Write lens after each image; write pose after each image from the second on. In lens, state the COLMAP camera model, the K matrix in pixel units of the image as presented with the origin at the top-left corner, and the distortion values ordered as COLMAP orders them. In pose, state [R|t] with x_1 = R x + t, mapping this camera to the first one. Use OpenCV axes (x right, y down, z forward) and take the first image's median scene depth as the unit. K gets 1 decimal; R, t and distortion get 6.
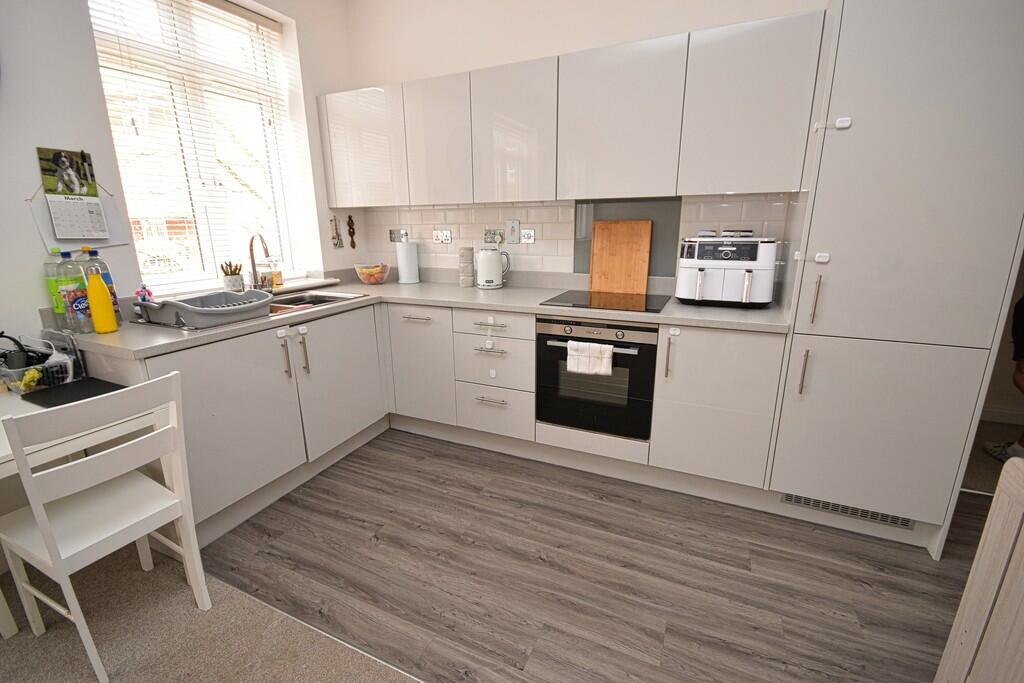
lens RADIAL K [[450.9, 0, 506.5], [0, 450.9, 339.3], [0, 0, 1]] dist [0.004013, -0.000447]
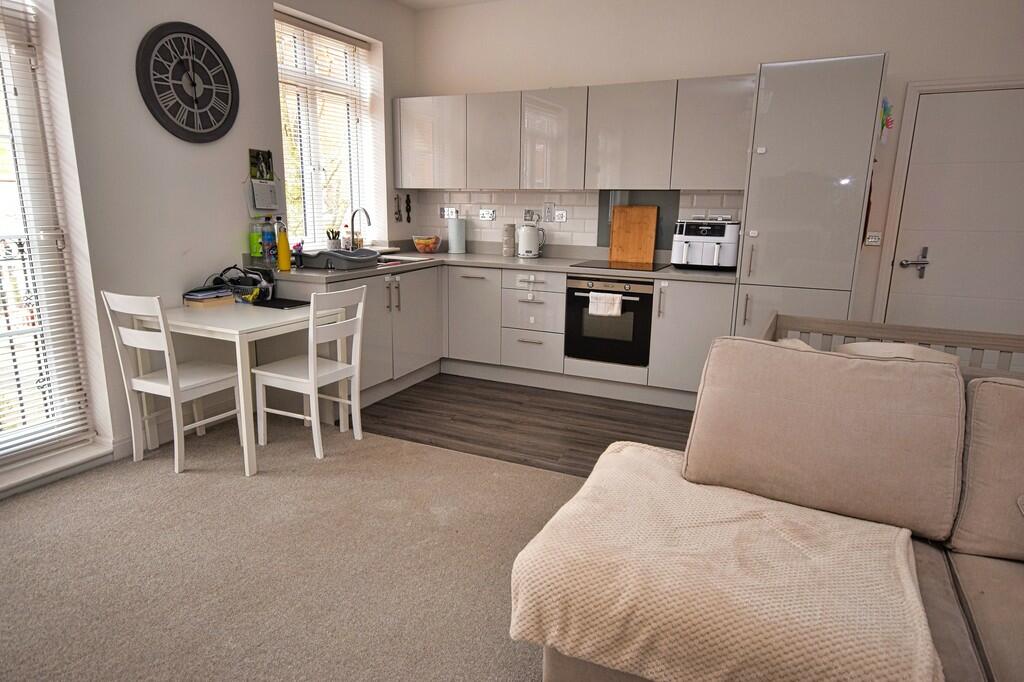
lens RADIAL K [[631.8, 0, 507.4], [0, 631.8, 342.8], [0, 0, 1]] dist [0.004124, 0.010494]
pose [[0.999550, 0.028843, -0.008243, -0.089064], [-0.029099, 0.999034, -0.032914, 0.215708], [0.007285, 0.033139, 0.999424, -0.864655]]
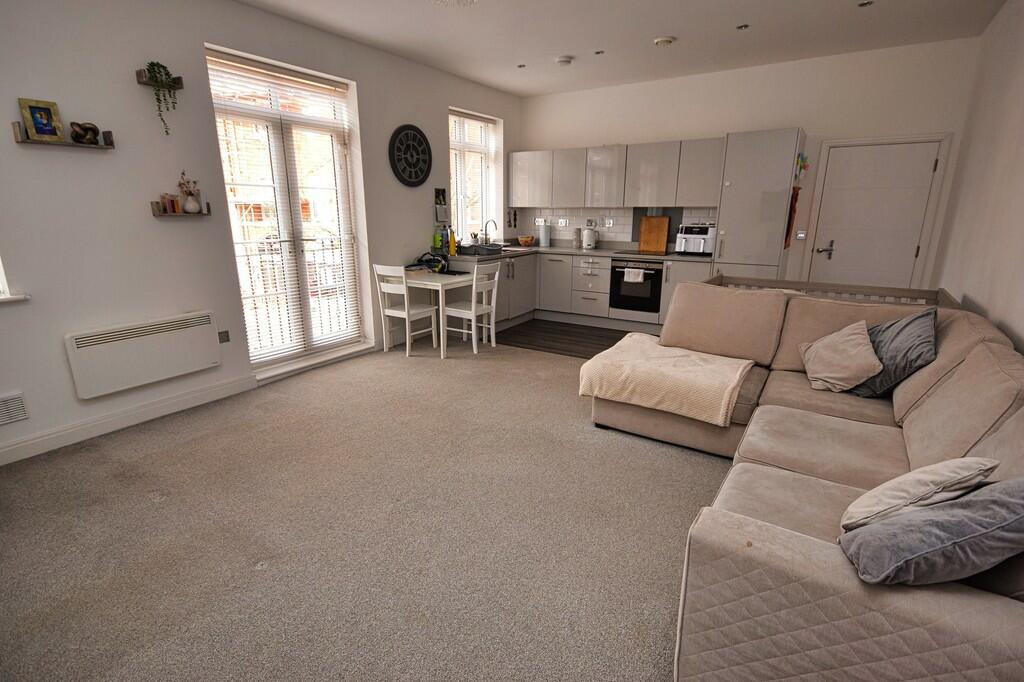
lens RADIAL K [[502.1, 0, 505.3], [0, 502.1, 340.7], [0, 0, 1]] dist [0.001838, 0.001876]
pose [[0.989921, 0.048036, -0.133226, -0.106337], [-0.047362, 0.998844, 0.008229, 0.363552], [0.133468, -0.001836, 0.991051, -1.558280]]
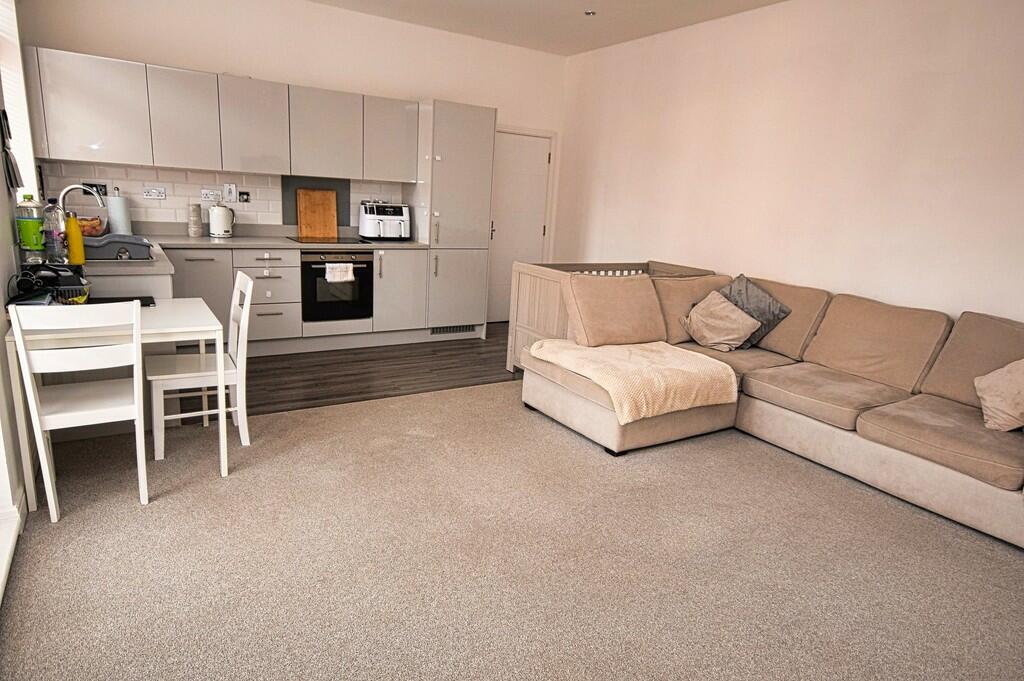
lens RADIAL K [[603.2, 0, 510.6], [0, 603.2, 342.2], [0, 0, 1]] dist [0.001122, 0.002461]
pose [[0.533078, -0.158298, 0.831126, -1.302418], [0.149348, 0.984521, 0.091723, 0.174402], [-0.832780, 0.075231, 0.548468, -0.703304]]
